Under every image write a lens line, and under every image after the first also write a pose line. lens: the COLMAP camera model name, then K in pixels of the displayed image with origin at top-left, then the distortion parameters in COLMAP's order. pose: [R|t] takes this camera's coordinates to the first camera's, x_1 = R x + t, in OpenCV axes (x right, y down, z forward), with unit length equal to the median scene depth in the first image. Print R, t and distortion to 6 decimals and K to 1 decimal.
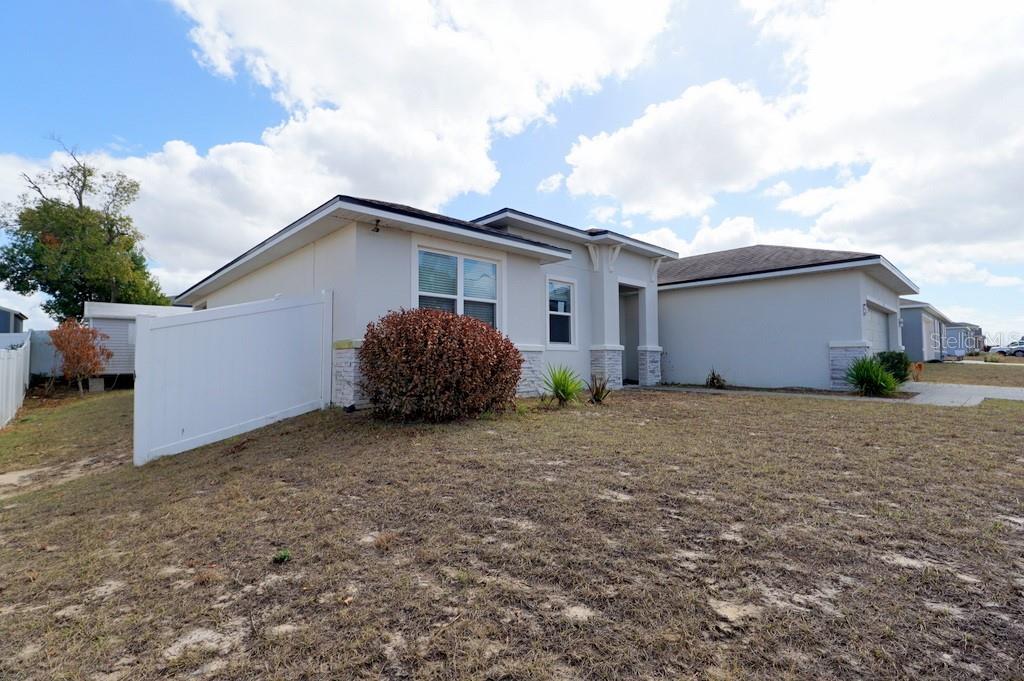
lens RADIAL K [[463.0, 0, 512.0], [0, 463.0, 340.5], [0, 0, 1]] dist [-0.044808, 0.022933]
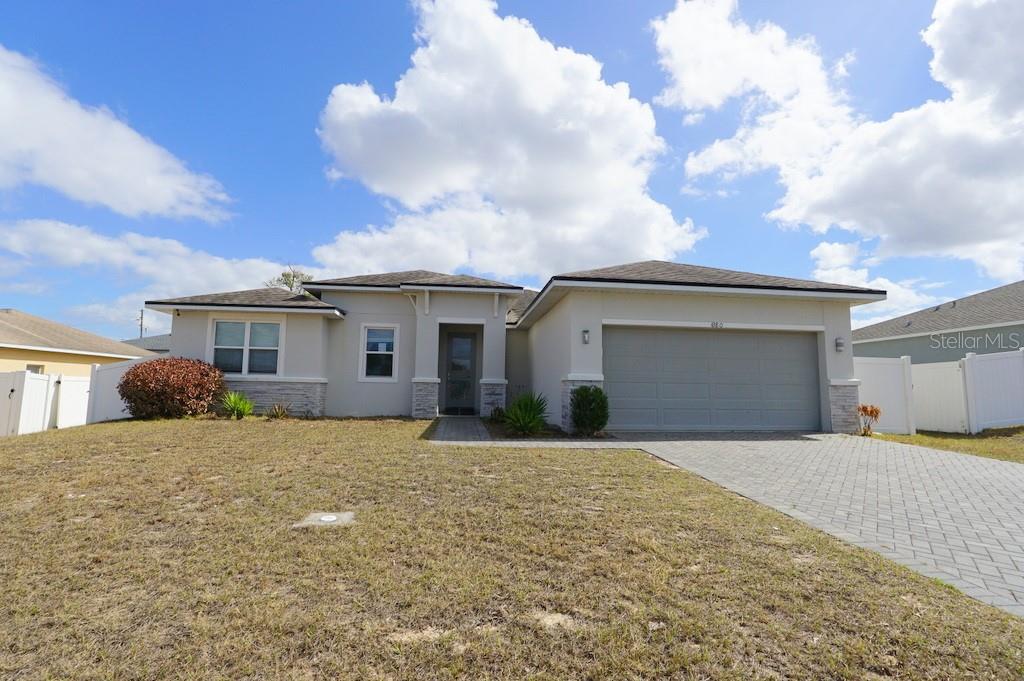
lens RADIAL K [[463.0, 0, 512.0], [0, 463.0, 340.5], [0, 0, 1]] dist [-0.044808, 0.022933]
pose [[0.801850, -0.050684, -0.595372, 1.126874], [0.007274, 0.997150, -0.075090, 0.004807], [0.597481, 0.055880, 0.799933, 0.214466]]
